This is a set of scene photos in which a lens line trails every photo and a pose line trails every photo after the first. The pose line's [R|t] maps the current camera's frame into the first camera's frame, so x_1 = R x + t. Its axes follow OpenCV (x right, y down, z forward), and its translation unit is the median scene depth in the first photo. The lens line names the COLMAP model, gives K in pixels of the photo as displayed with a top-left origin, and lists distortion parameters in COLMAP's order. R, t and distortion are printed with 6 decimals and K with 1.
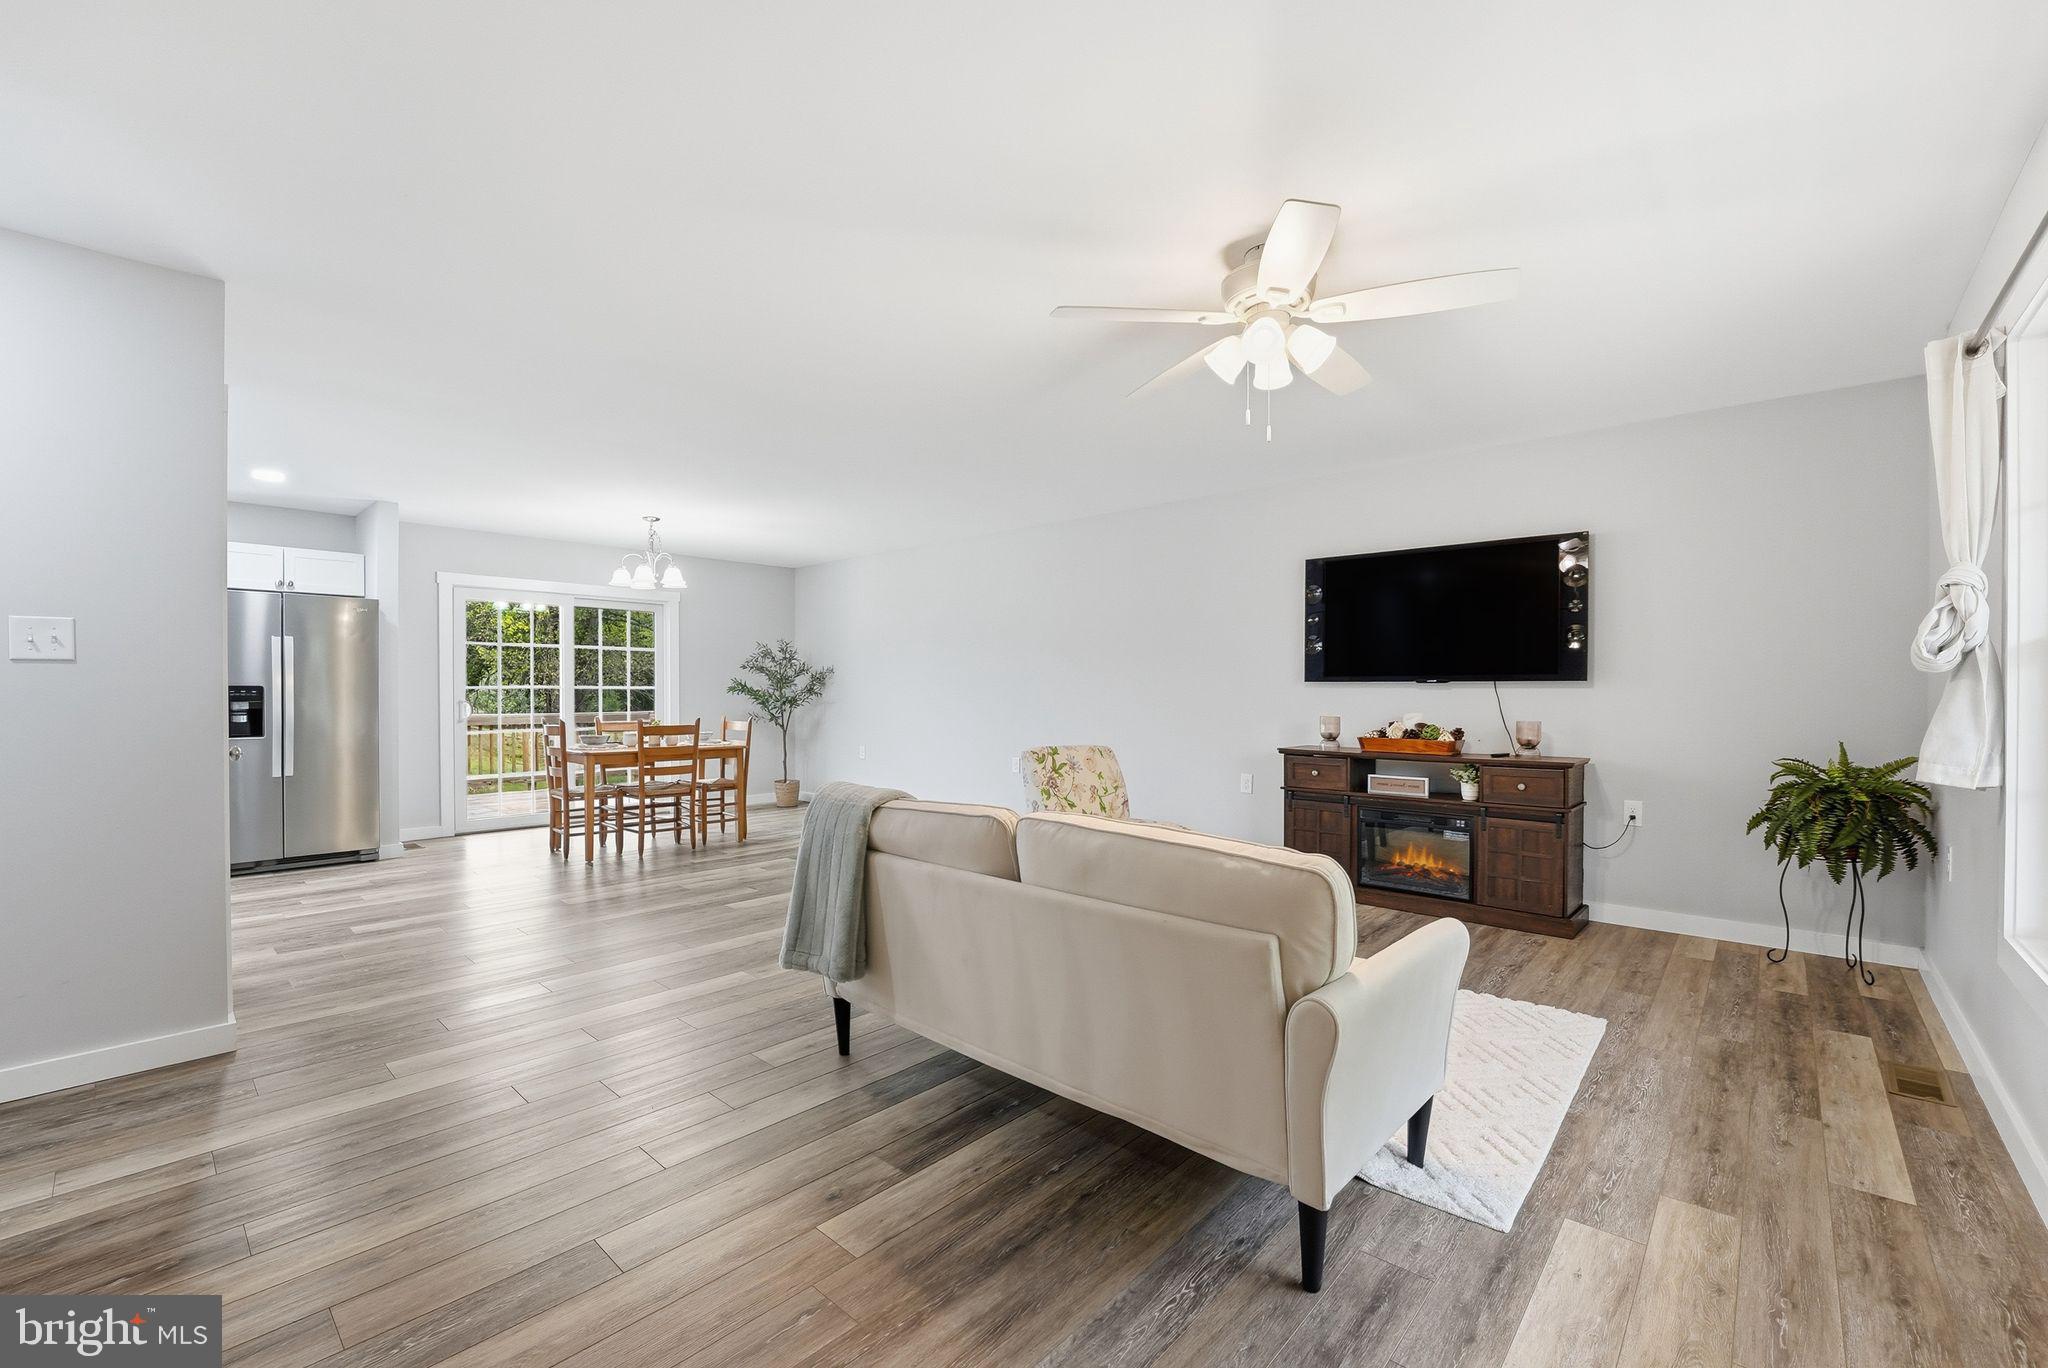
lens RADIAL K [[871.8, 0, 1034.1], [0, 871.8, 689.2], [0, 0, 1]] dist [-0.019878, -0.000121]
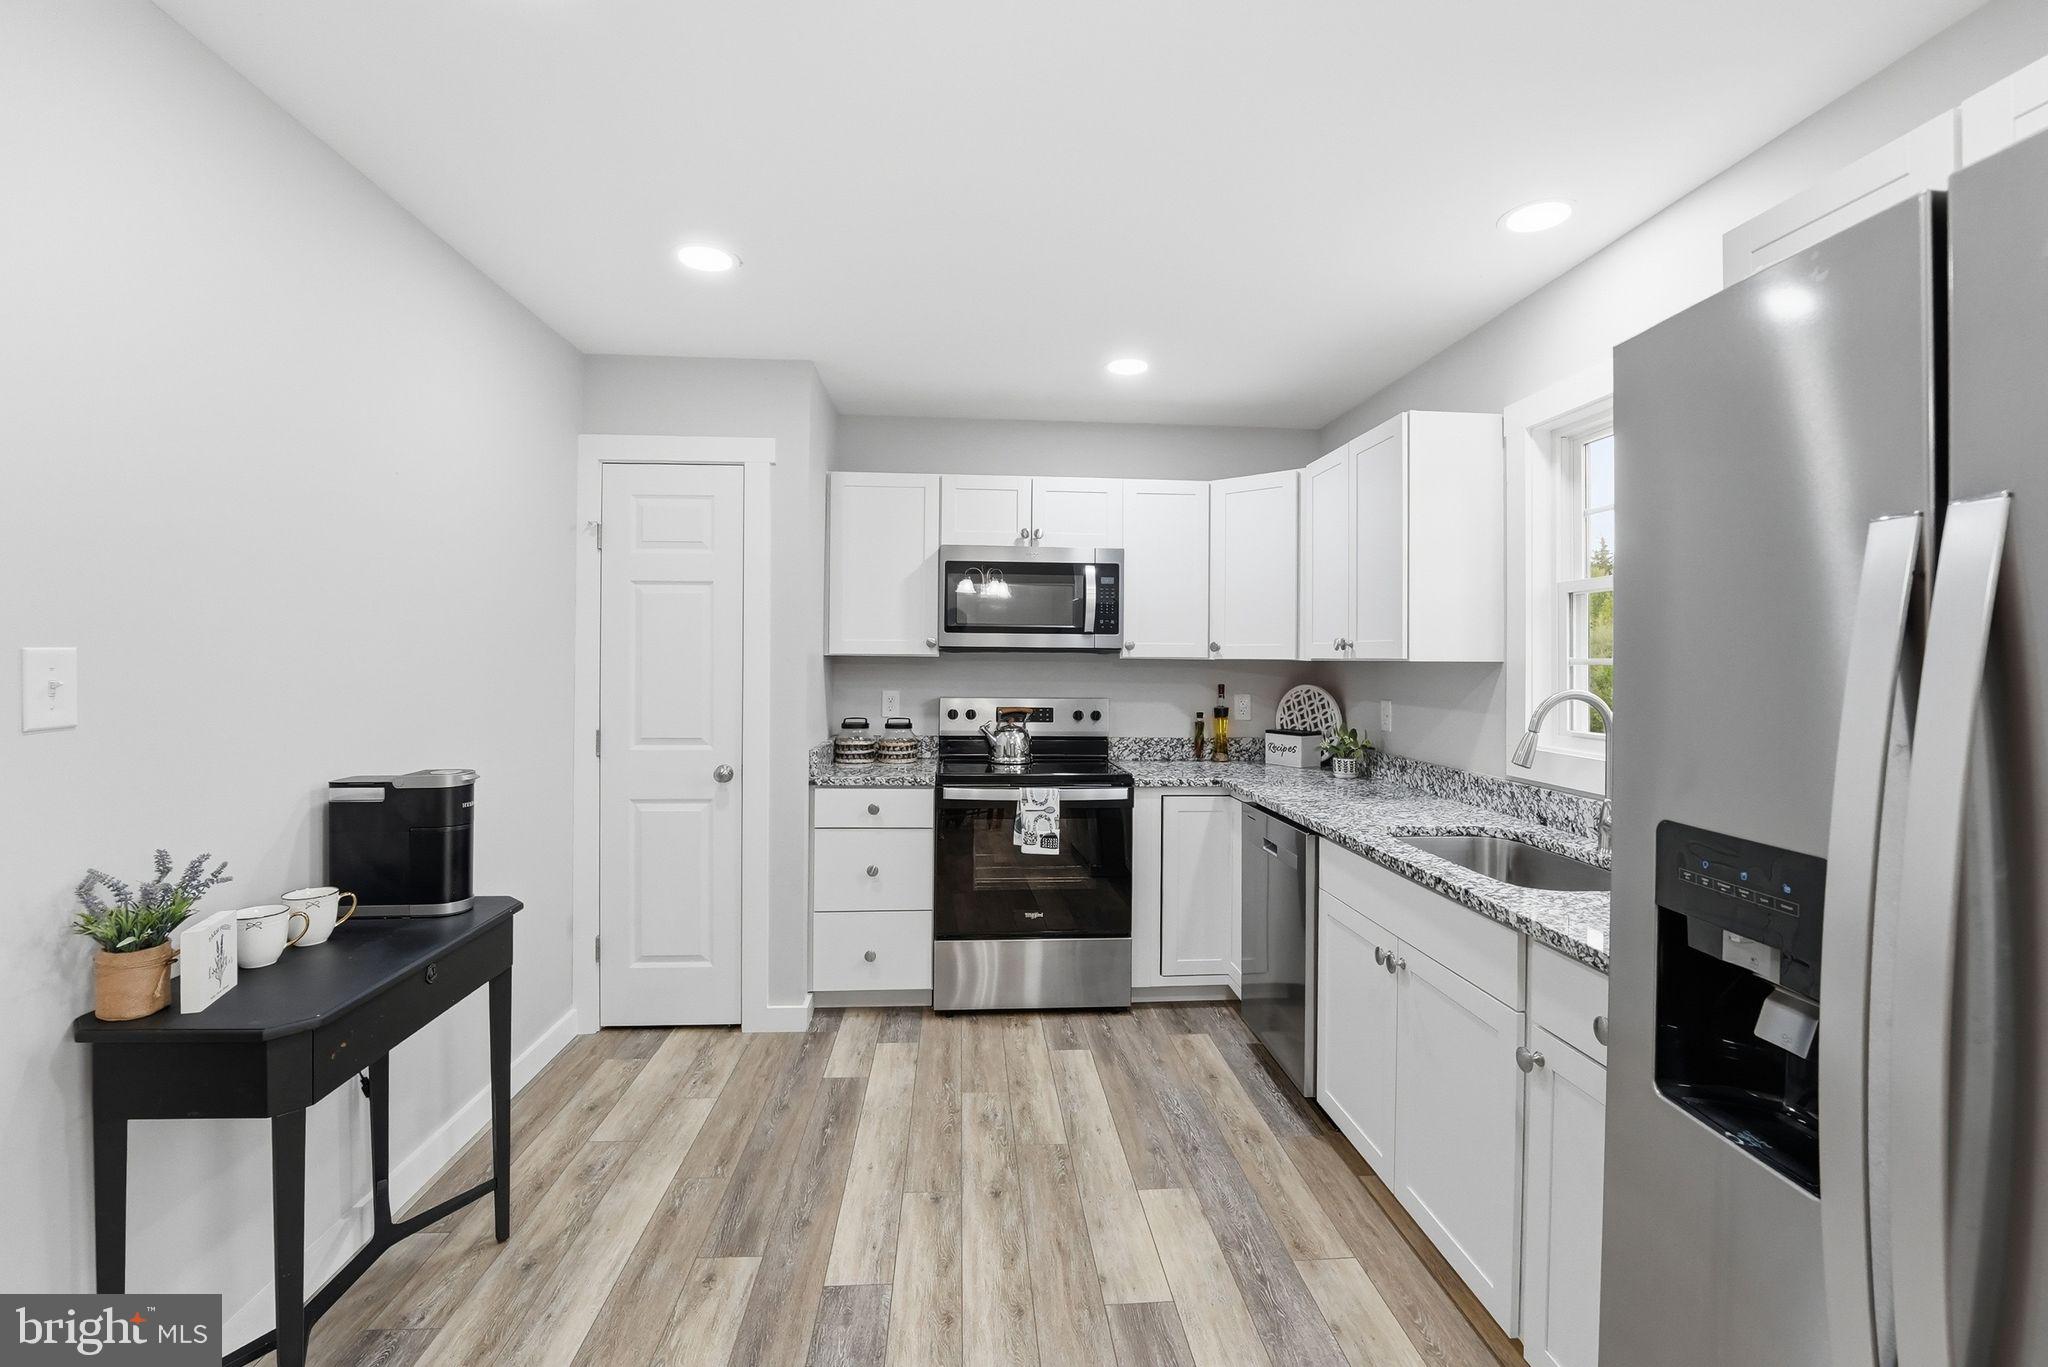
lens RADIAL K [[871.8, 0, 1006.7], [0, 871.8, 651.7], [0, 0, 1]] dist [-0.019878, -0.000121]
pose [[-0.701091, -0.012733, -0.712958, -0.645044], [-0.006098, 0.999911, -0.011861, -0.033345], [0.713045, -0.003968, -0.701107, 0.927915]]
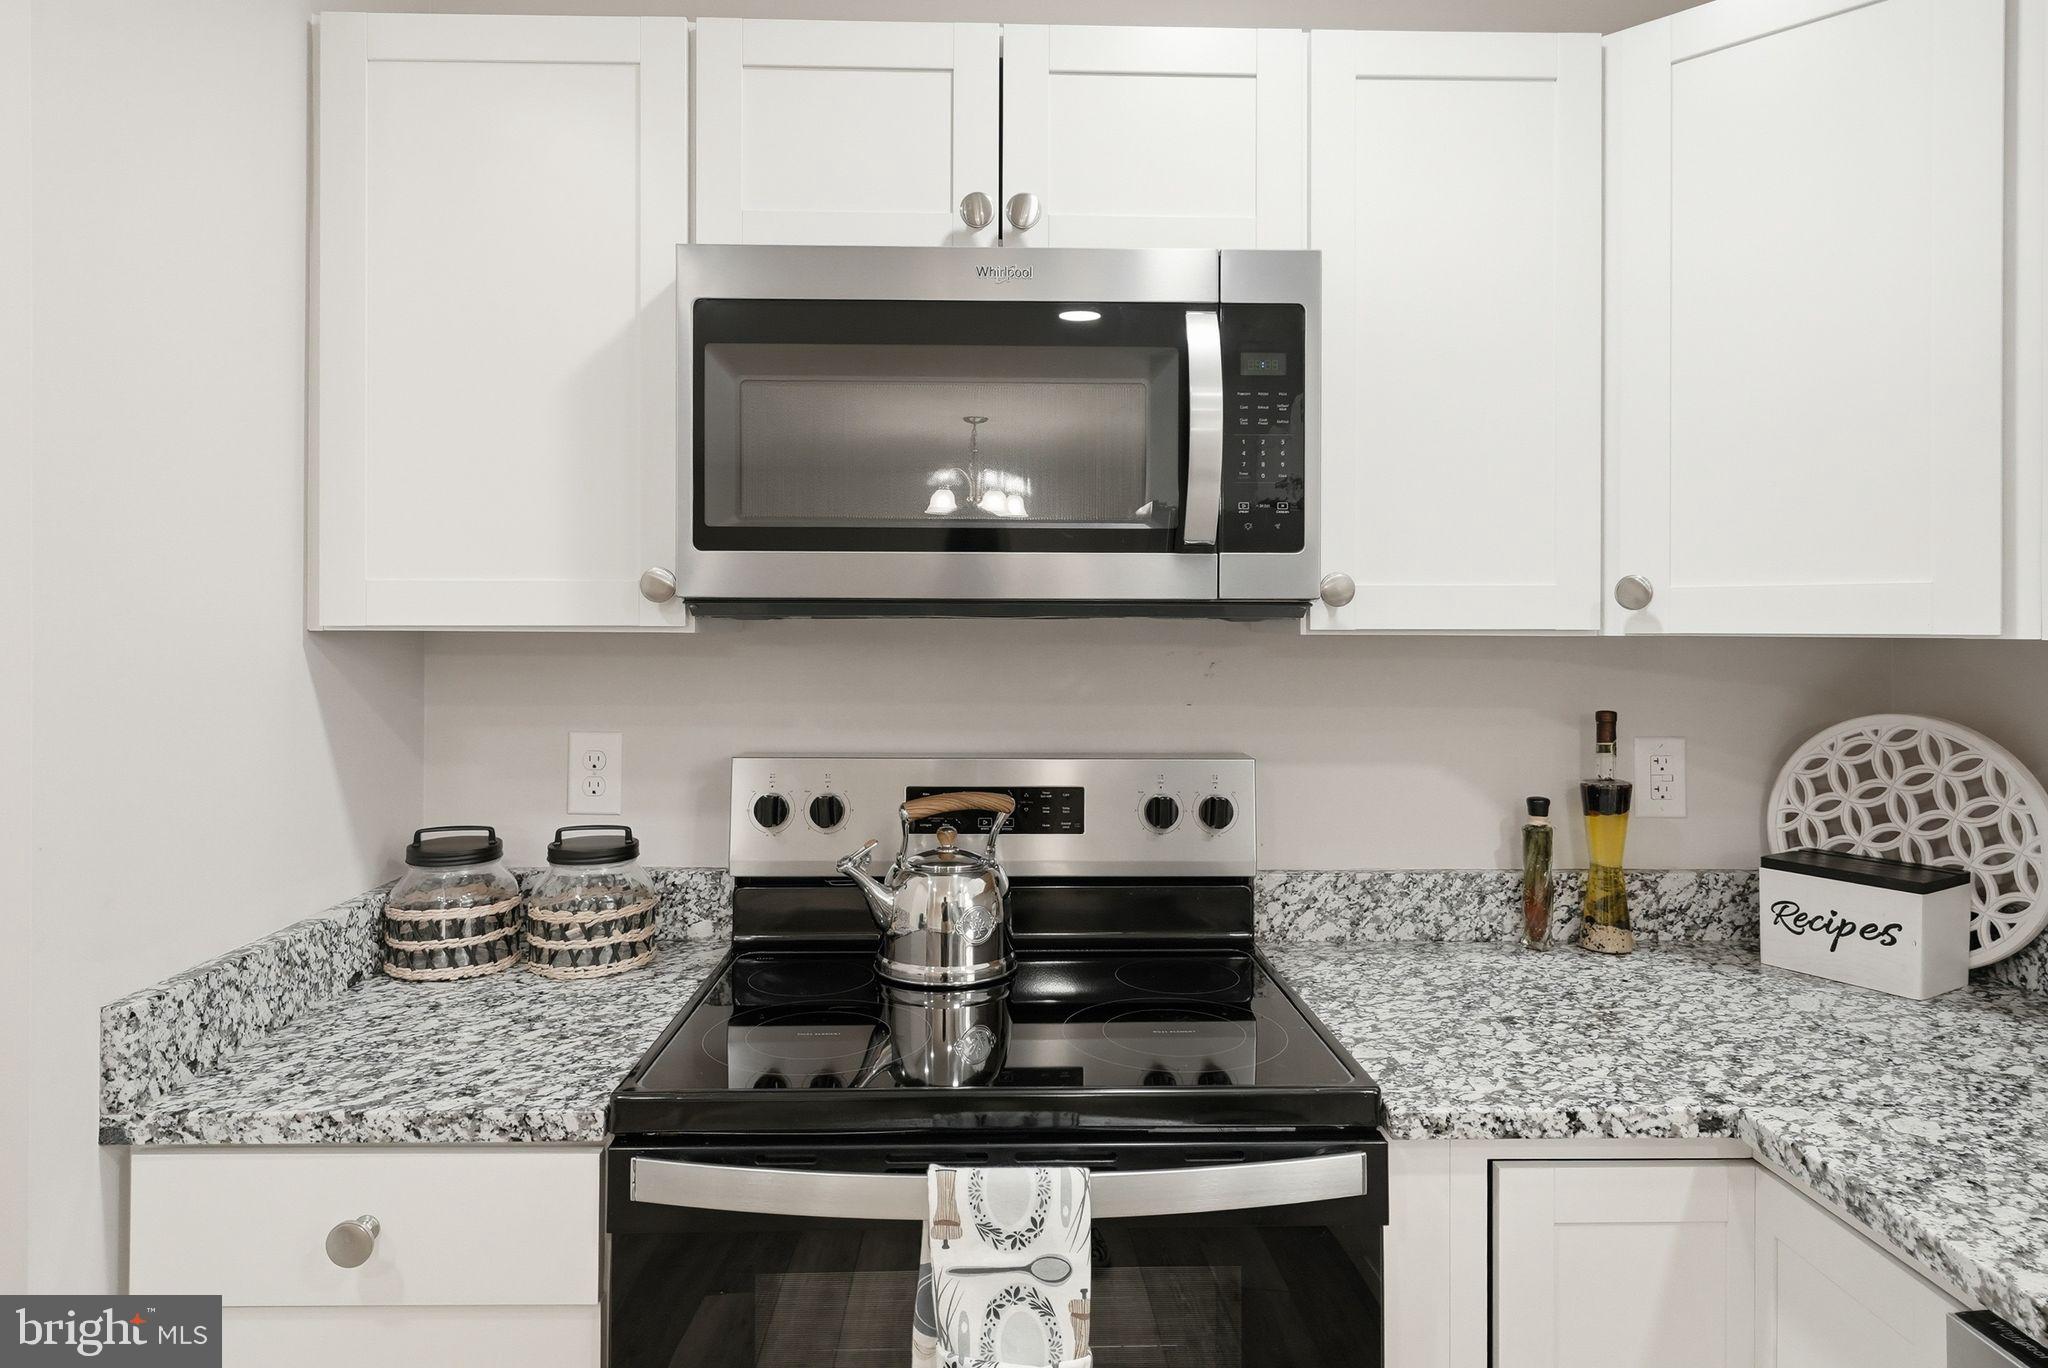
lens RADIAL K [[1198.9, 0, 1021.6], [0, 1198.9, 623.1], [0, 0, 1]] dist [0.004619, -0.001215]
pose [[-0.720307, -0.004486, -0.693641, -0.935840], [0.000786, 0.999973, -0.007283, -0.037064], [0.693655, -0.005791, -0.720284, 0.683073]]
